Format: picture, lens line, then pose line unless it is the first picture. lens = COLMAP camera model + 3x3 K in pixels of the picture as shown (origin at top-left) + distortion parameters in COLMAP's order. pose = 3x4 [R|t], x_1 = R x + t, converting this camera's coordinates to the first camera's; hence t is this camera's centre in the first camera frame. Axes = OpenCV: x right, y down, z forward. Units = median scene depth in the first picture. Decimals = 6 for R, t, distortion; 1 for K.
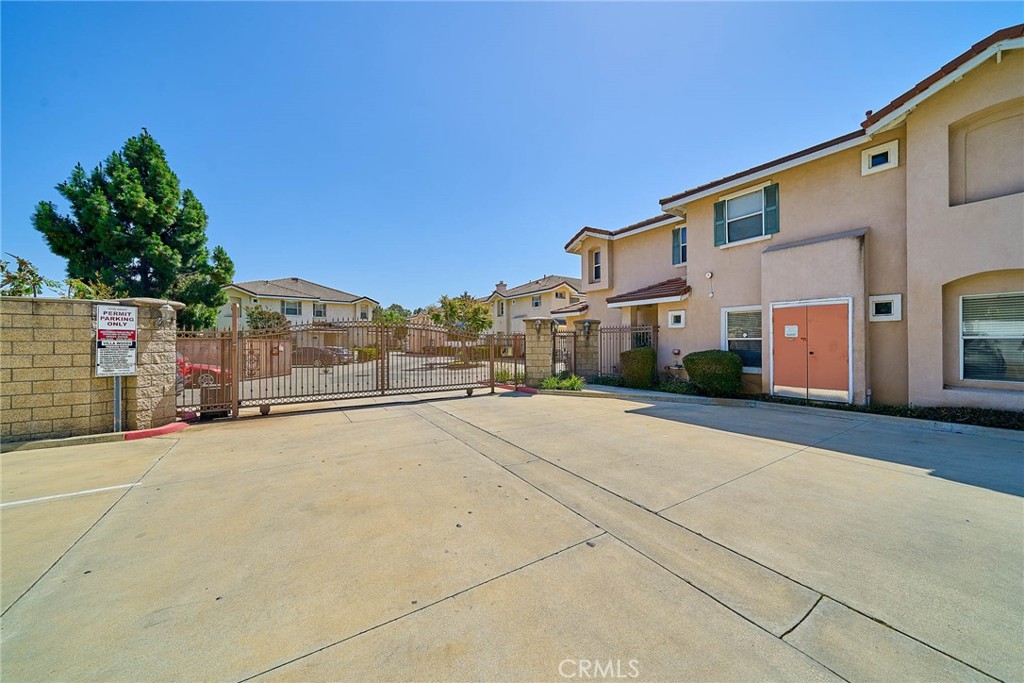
lens RADIAL K [[353.6, 0, 512.8], [0, 353.6, 339.1], [0, 0, 1]] dist [-0.001026, -0.000491]
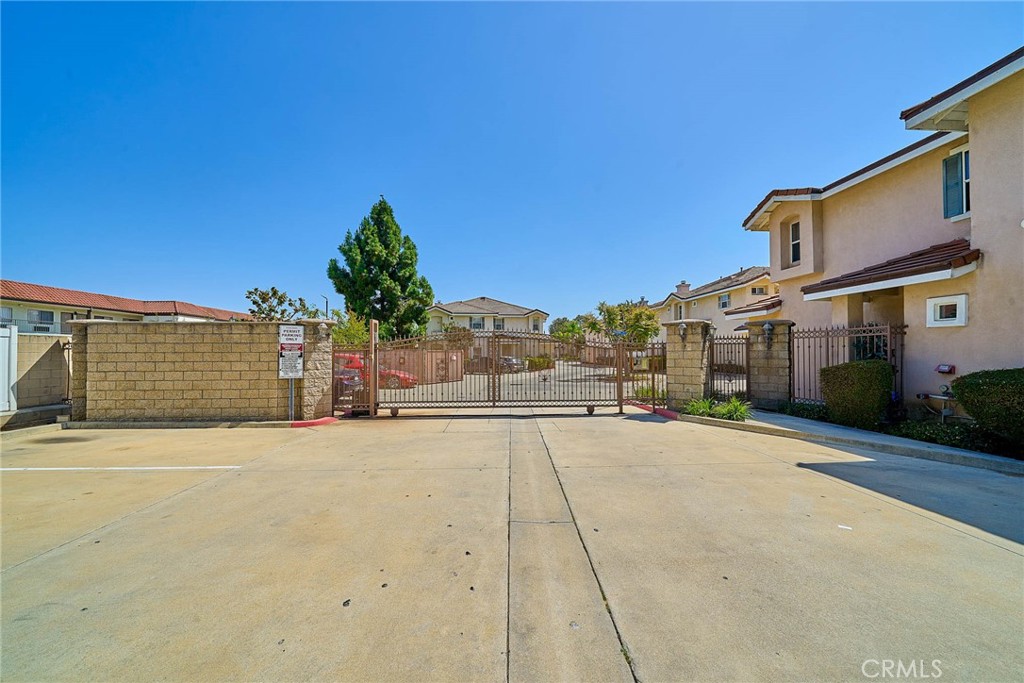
lens RADIAL K [[353.6, 0, 511.5], [0, 353.6, 347.5], [0, 0, 1]] dist [-0.001026, -0.000491]
pose [[0.860148, -0.008477, -0.509975, 0.153339], [0.006249, 0.999962, -0.006083, 0.001219], [0.510007, 0.002045, 0.860168, 0.159414]]
